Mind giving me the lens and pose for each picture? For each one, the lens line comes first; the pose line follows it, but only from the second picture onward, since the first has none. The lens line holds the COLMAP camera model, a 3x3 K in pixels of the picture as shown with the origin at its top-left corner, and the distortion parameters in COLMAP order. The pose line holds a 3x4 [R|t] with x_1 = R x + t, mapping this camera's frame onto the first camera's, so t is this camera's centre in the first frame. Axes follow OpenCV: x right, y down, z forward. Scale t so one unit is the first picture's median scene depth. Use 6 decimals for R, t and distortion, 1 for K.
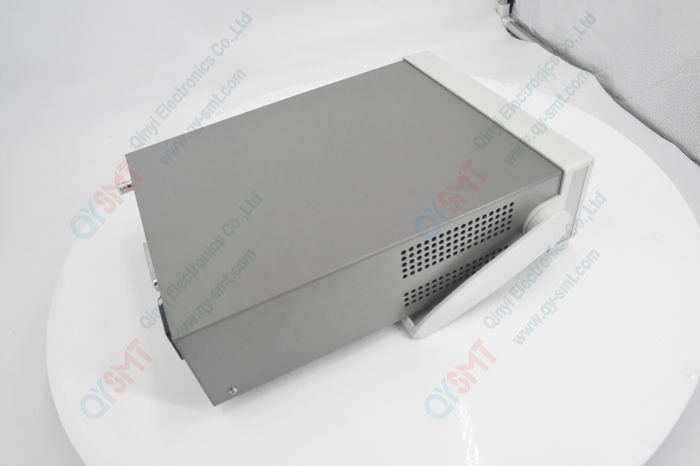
lens RADIAL K [[558.4, 0, 350.0], [0, 558.4, 233.0], [0, 0, 1]] dist [-0.000179, -0.002315]
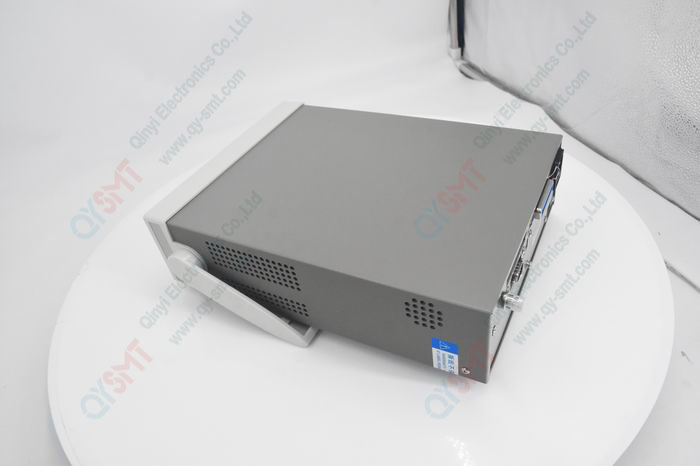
lens RADIAL K [[558.4, 0, 350.0], [0, 558.4, 233.0], [0, 0, 1]] dist [-0.000179, -0.002315]
pose [[1.000000, -0.000040, -0.000450, 0.616494], [0.000040, 1.000000, -0.000013, 0.000010], [0.000450, 0.000013, 1.000000, 0.000201]]
